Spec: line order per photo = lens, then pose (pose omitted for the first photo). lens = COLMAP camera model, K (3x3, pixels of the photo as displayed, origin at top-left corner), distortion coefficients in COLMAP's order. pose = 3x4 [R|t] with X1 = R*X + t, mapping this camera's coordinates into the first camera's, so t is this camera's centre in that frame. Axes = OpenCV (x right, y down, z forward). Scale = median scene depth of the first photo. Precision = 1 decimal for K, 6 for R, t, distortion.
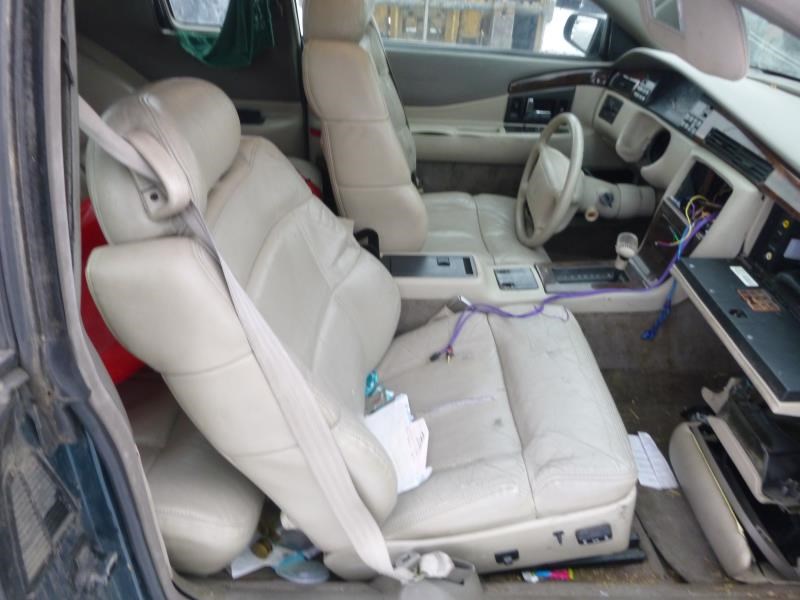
lens RADIAL K [[585.6, 0, 397.6], [0, 585.6, 297.8], [0, 0, 1]] dist [-0.040651, -0.001261]
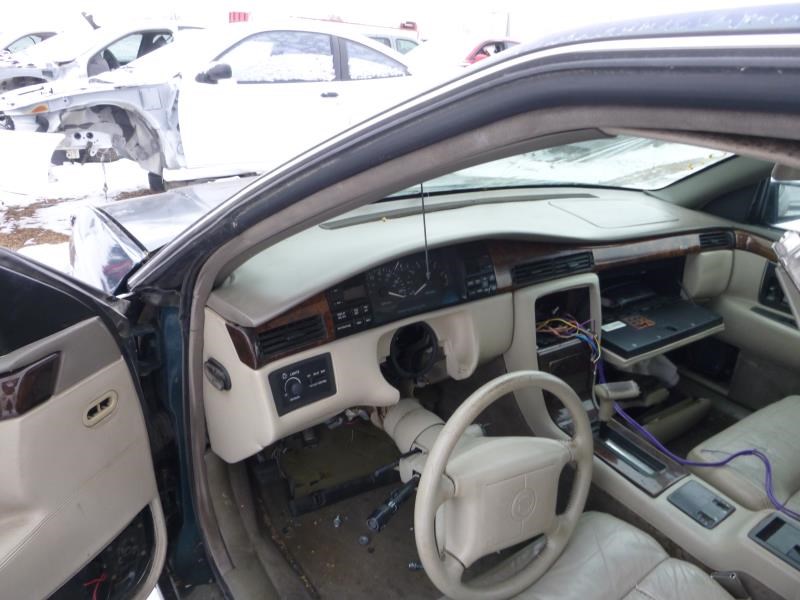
lens RADIAL K [[585.6, 0, 398.4], [0, 585.6, 297.8], [0, 0, 1]] dist [-0.040651, -0.001261]
pose [[-0.547812, -0.385901, 0.742282, -0.045022], [0.389799, 0.667328, 0.634610, -0.871245], [-0.740242, 0.636988, -0.215147, 1.297967]]
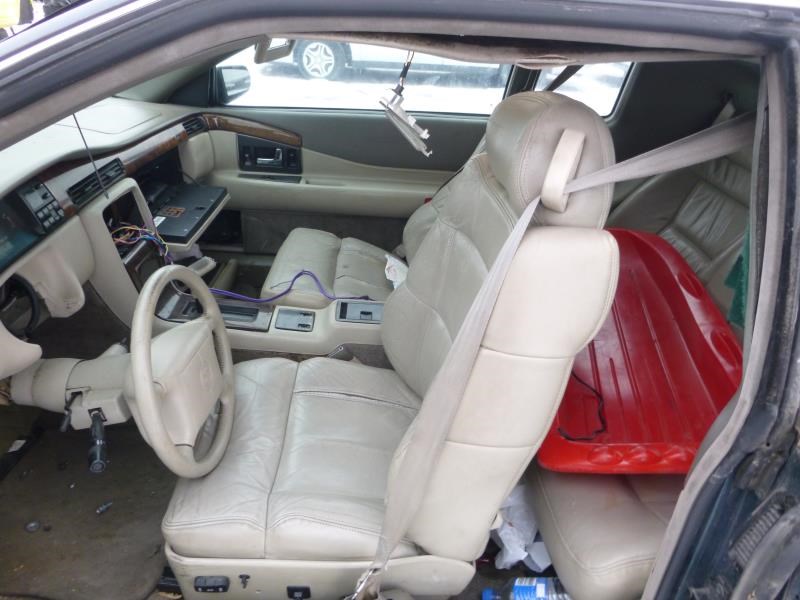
lens RADIAL K [[585.6, 0, 397.1], [0, 585.6, 299.1], [0, 0, 1]] dist [-0.040651, -0.001261]
pose [[-0.993070, -0.102988, -0.056617, 0.078423], [-0.099466, 0.479922, 0.871654, -0.981534], [-0.062598, 0.871245, -0.486840, 1.467519]]
